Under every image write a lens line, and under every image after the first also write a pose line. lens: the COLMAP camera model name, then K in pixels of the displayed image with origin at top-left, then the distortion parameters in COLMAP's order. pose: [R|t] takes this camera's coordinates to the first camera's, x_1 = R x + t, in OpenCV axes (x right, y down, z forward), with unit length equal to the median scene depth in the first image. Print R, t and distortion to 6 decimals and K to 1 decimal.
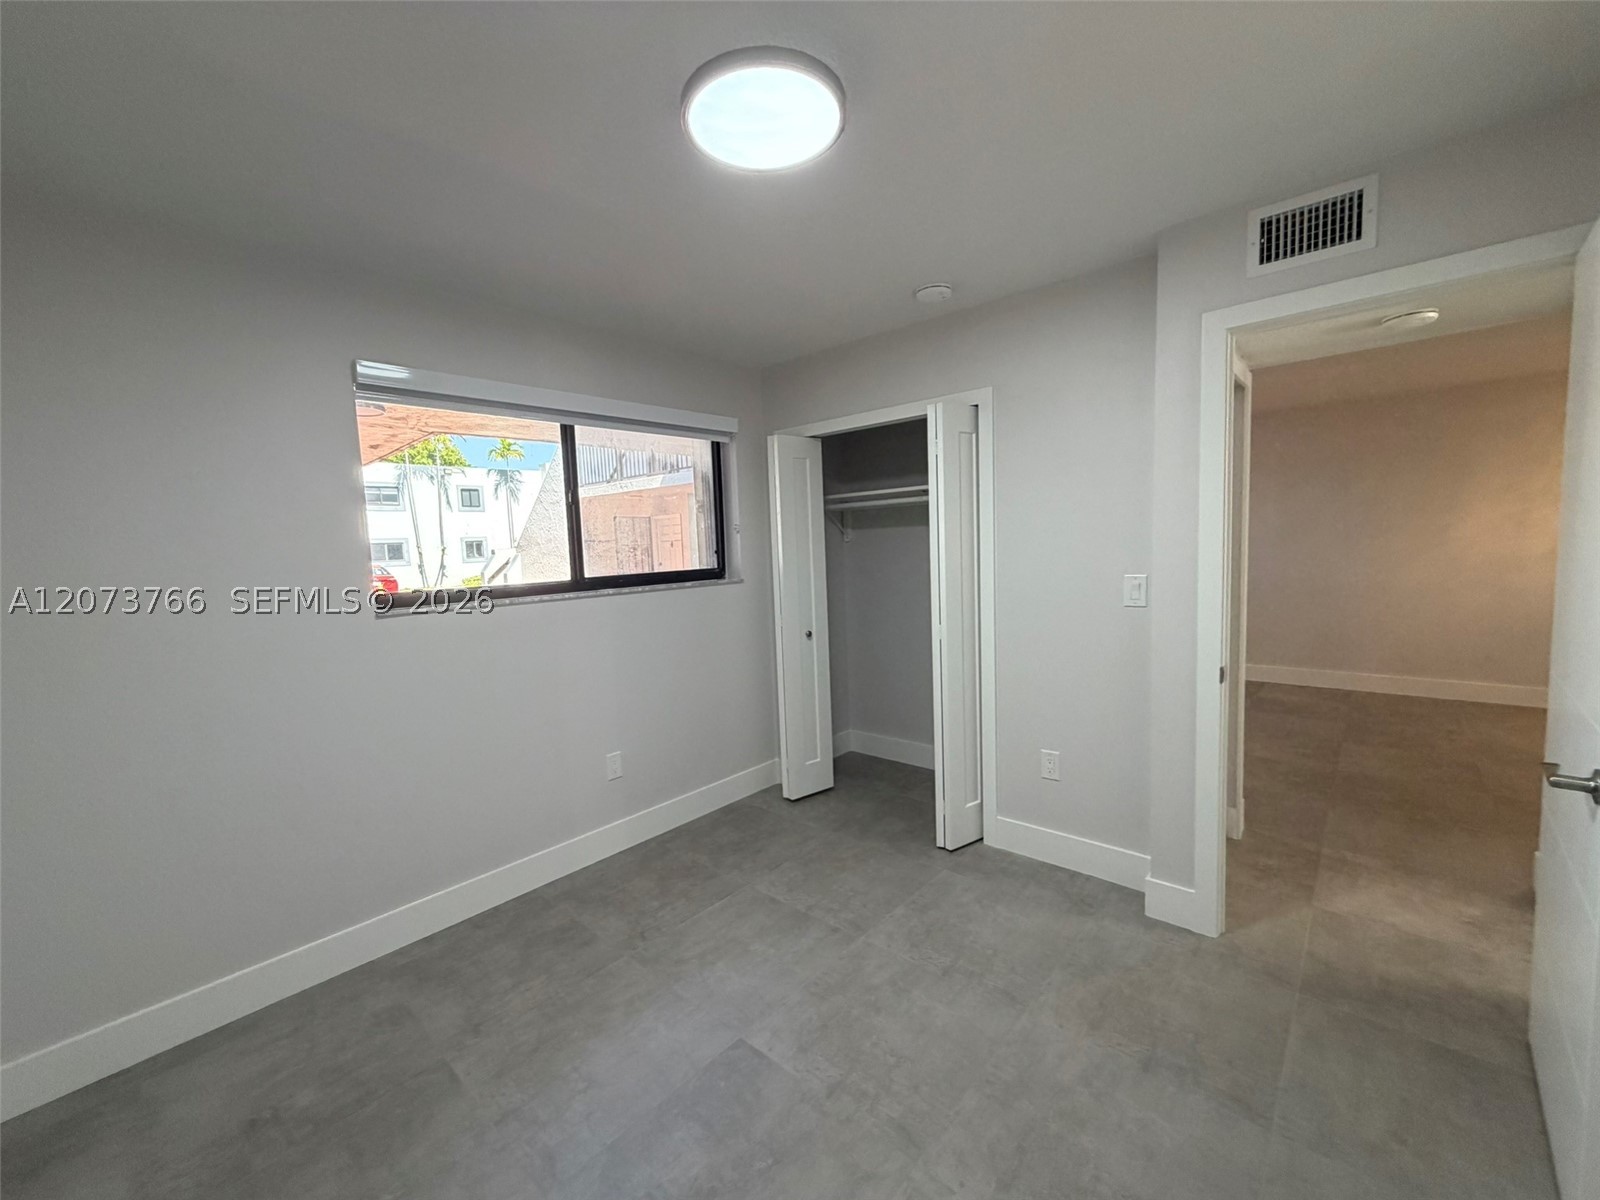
lens RADIAL K [[642.2, 0, 794.5], [0, 642.2, 603.0], [0, 0, 1]] dist [0.002465, -0.000809]
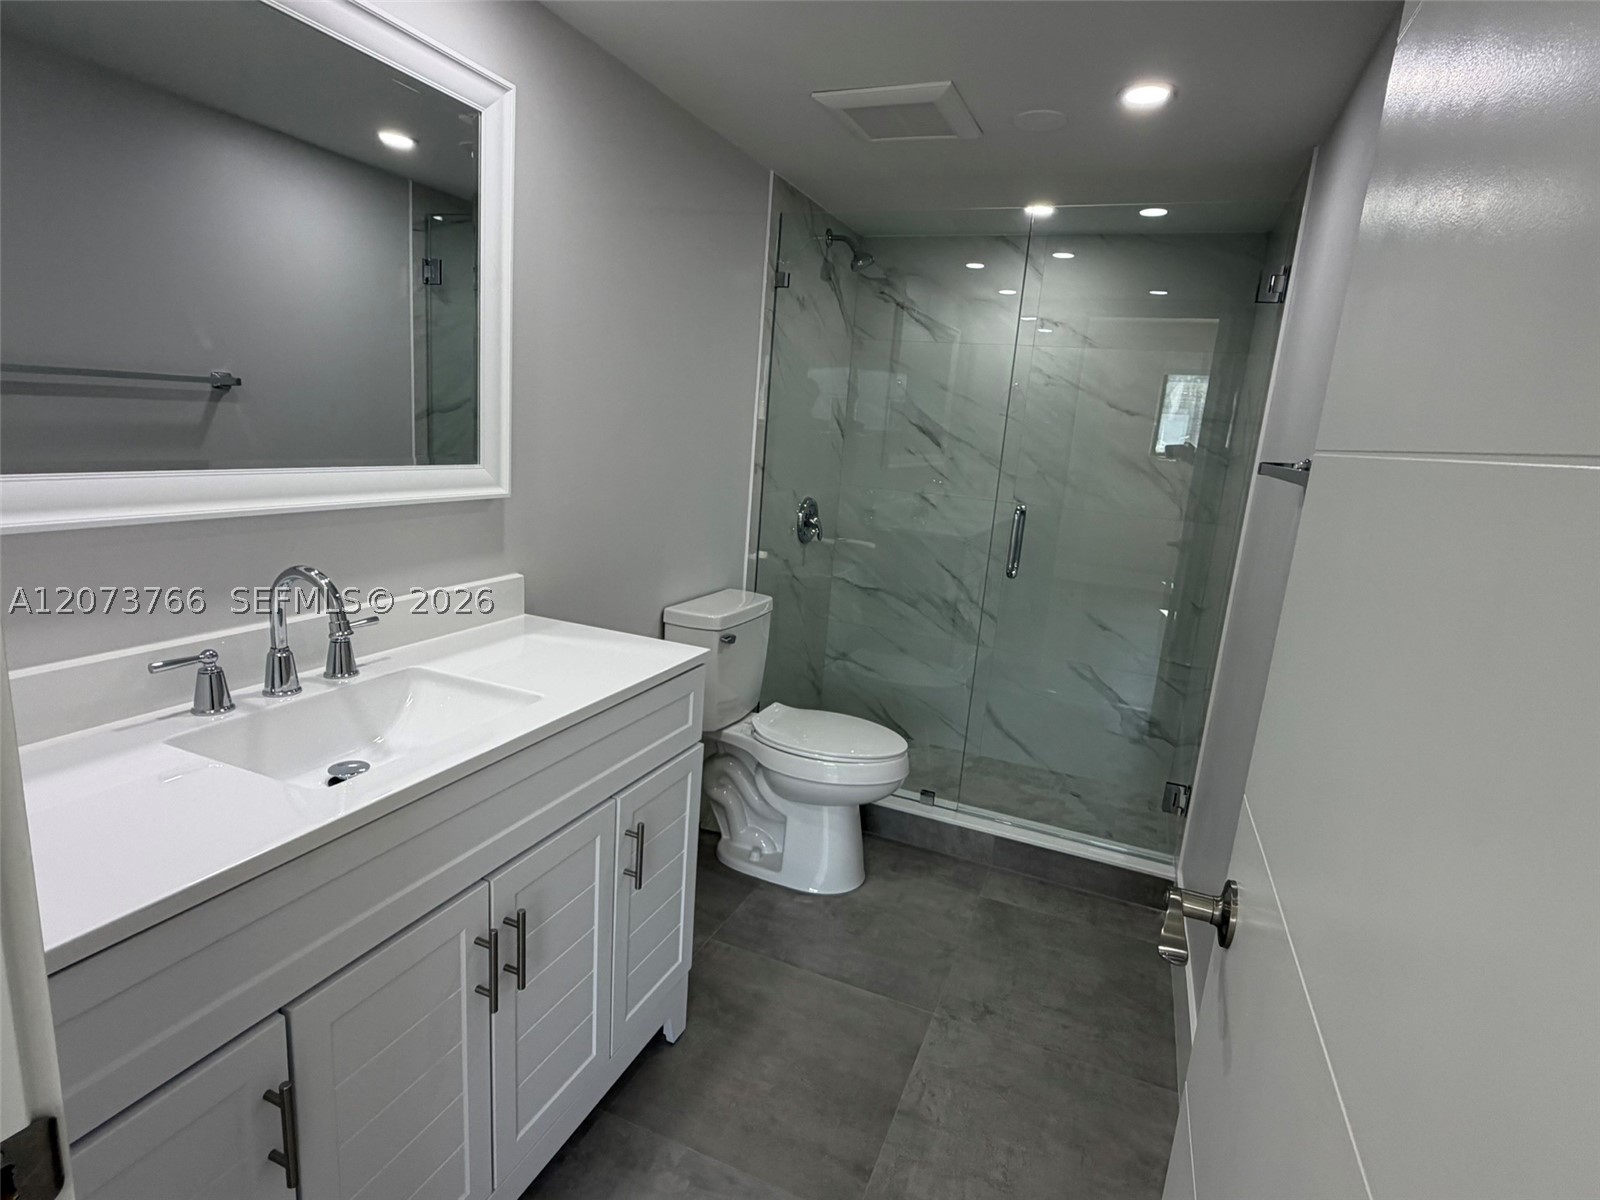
lens RADIAL K [[844.4, 0, 798.5], [0, 844.4, 605.9], [0, 0, 1]] dist [0.003158, -0.001435]
pose [[0.336341, 0.268812, -0.902560, 0.557243], [-0.188915, 0.958174, 0.214975, -0.042317], [0.922597, 0.098202, 0.373056, 0.718120]]
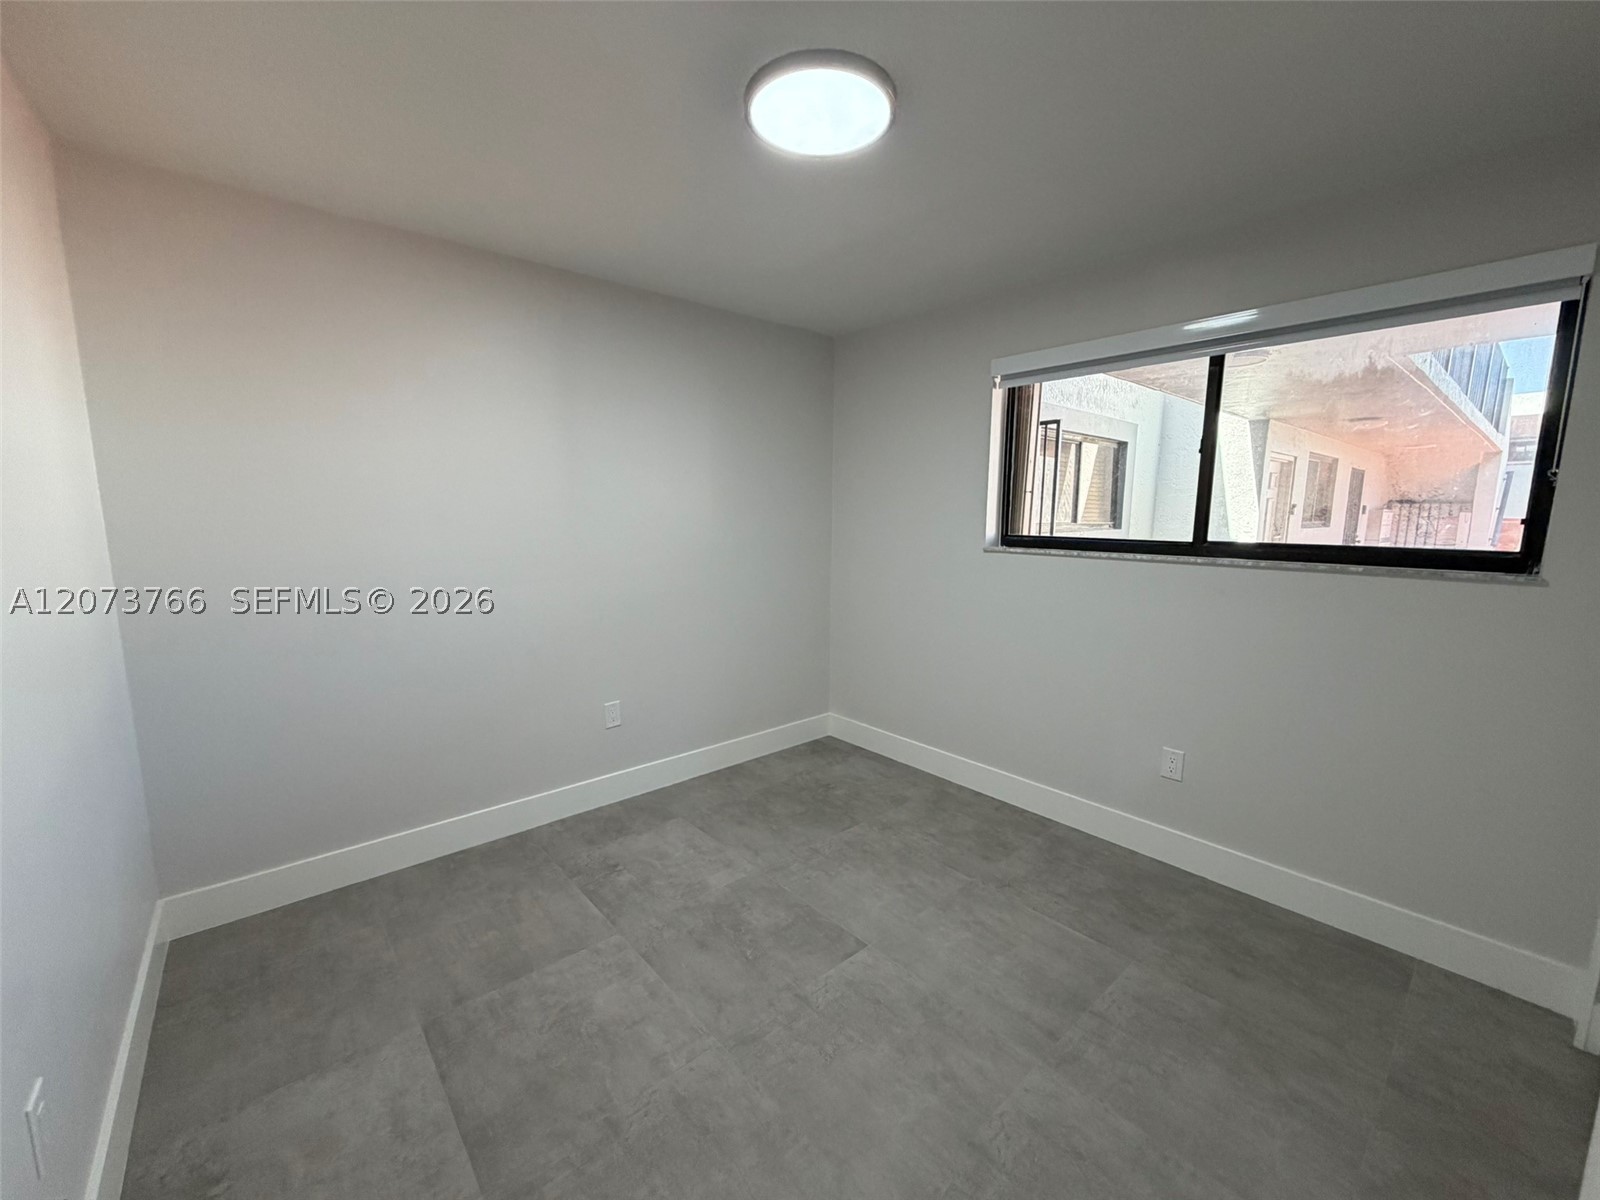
lens RADIAL K [[642.2, 0, 795.0], [0, 642.2, 602.9], [0, 0, 1]] dist [0.002465, -0.000809]
pose [[-0.117648, 0.181571, -0.976315, 0.784540], [-0.092139, 0.976906, 0.192784, -0.100455], [0.988772, 0.112637, -0.098201, 0.776099]]
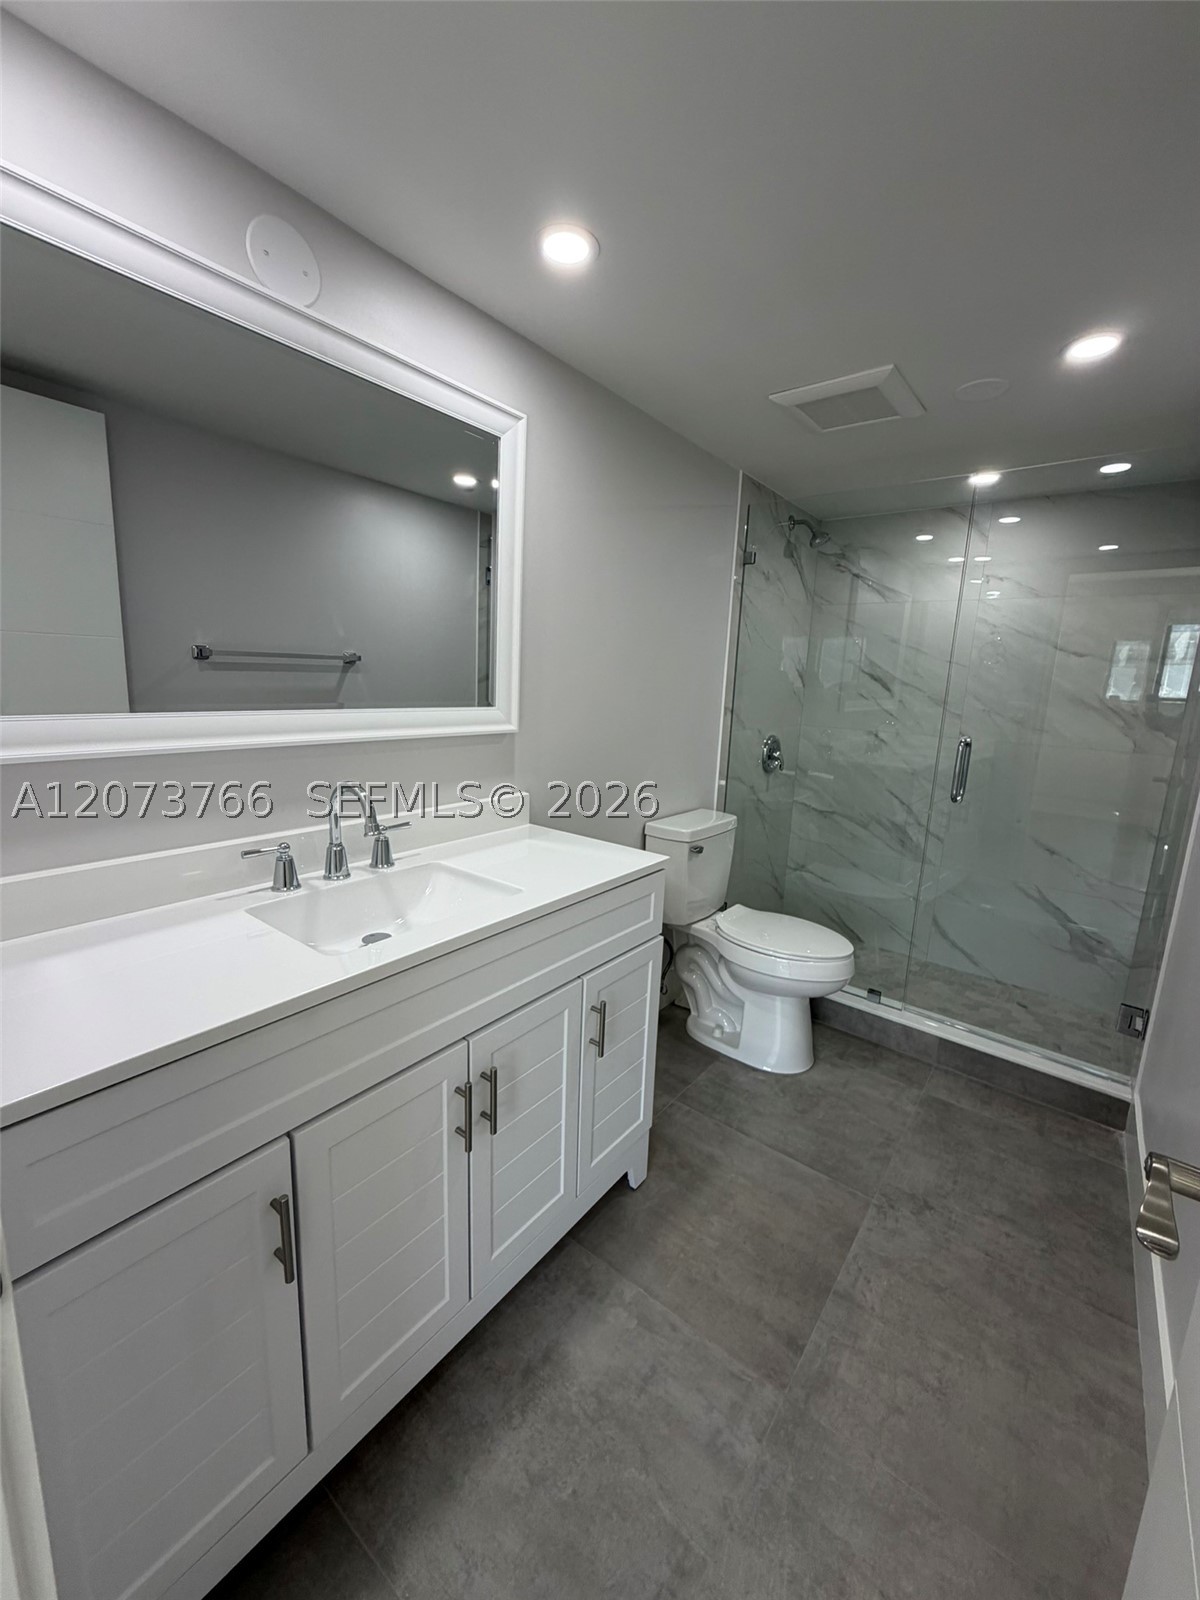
lens RADIAL K [[642.2, 0, 607.0], [0, 642.2, 795.7], [0, 0, 1]] dist [0.002465, -0.000809]
pose [[0.085633, 0.230217, -0.969364, 0.500507], [-0.150475, 0.964766, 0.215832, -0.028115], [0.984898, 0.127383, 0.117258, 0.777219]]
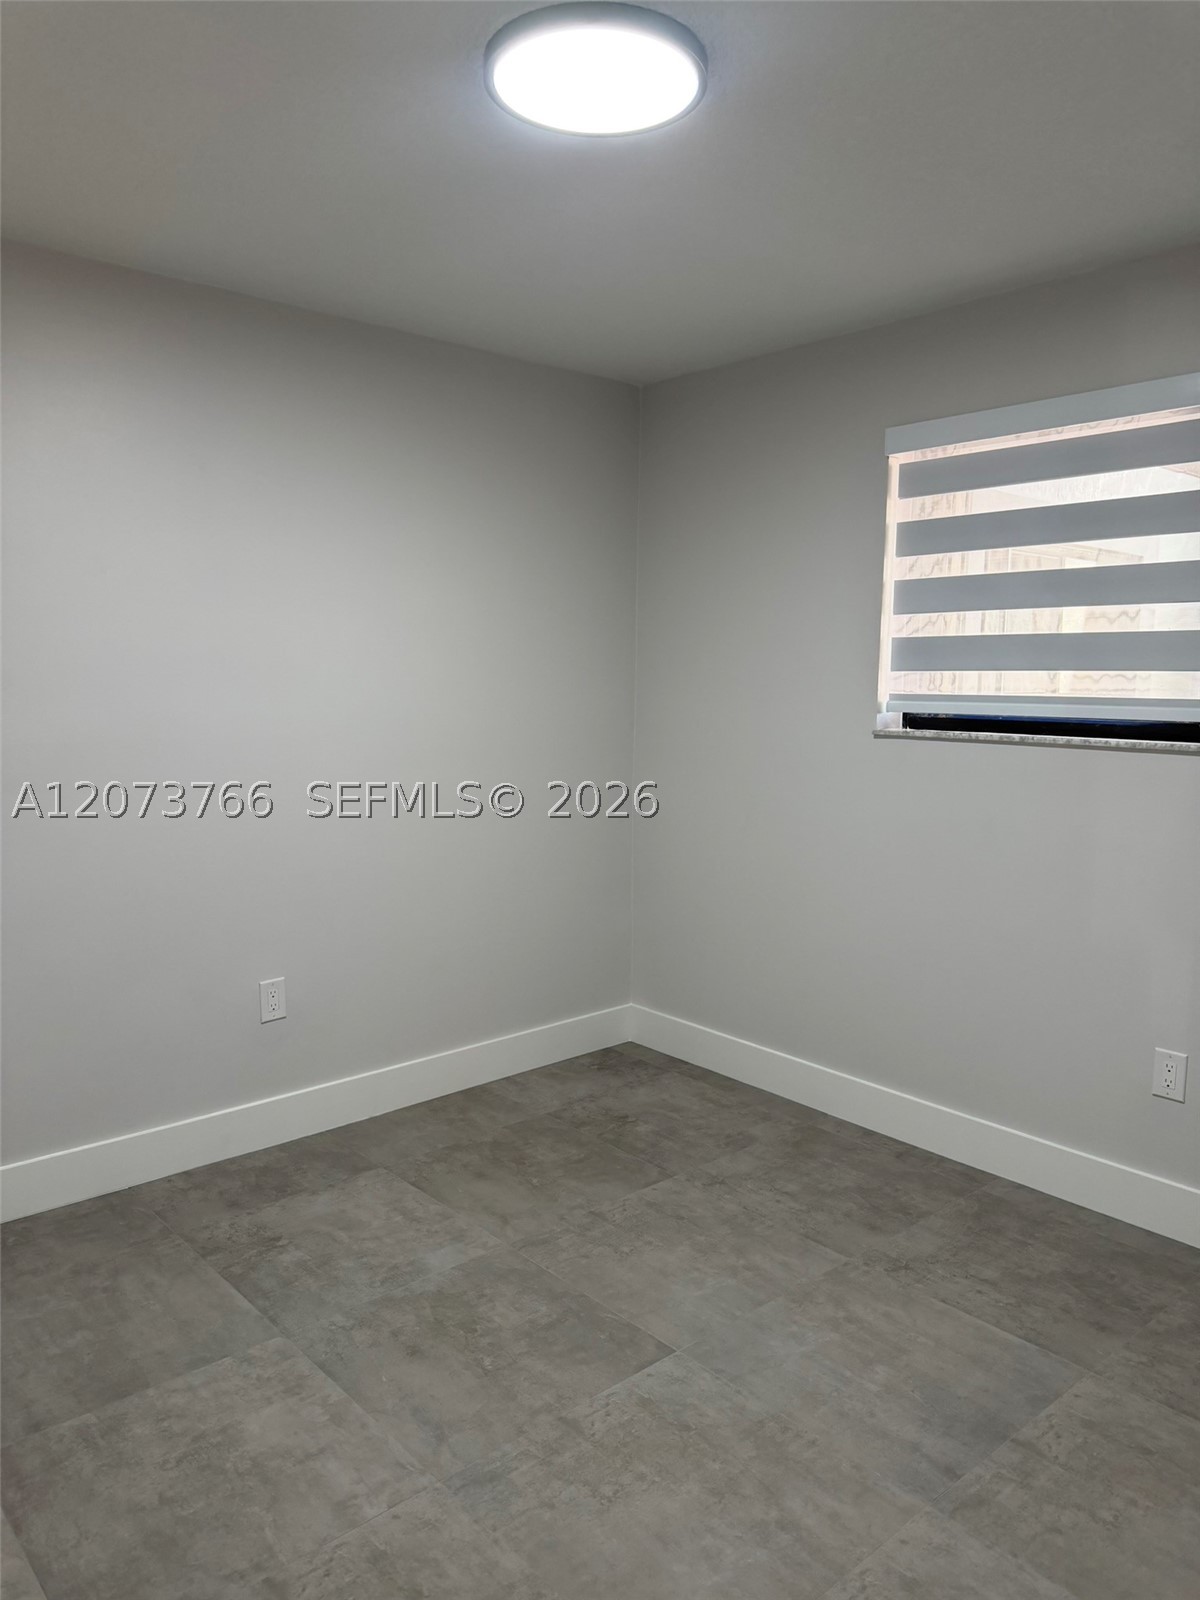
lens RADIAL K [[1144.4, 0, 593.8], [0, 1144.4, 803.6], [0, 0, 1]] dist [0.033143, -0.047136]
pose [[-0.113916, 0.153548, -0.981553, 0.927054], [-0.095487, 0.981718, 0.164656, -0.107472], [0.988891, 0.112483, -0.097172, 0.817907]]
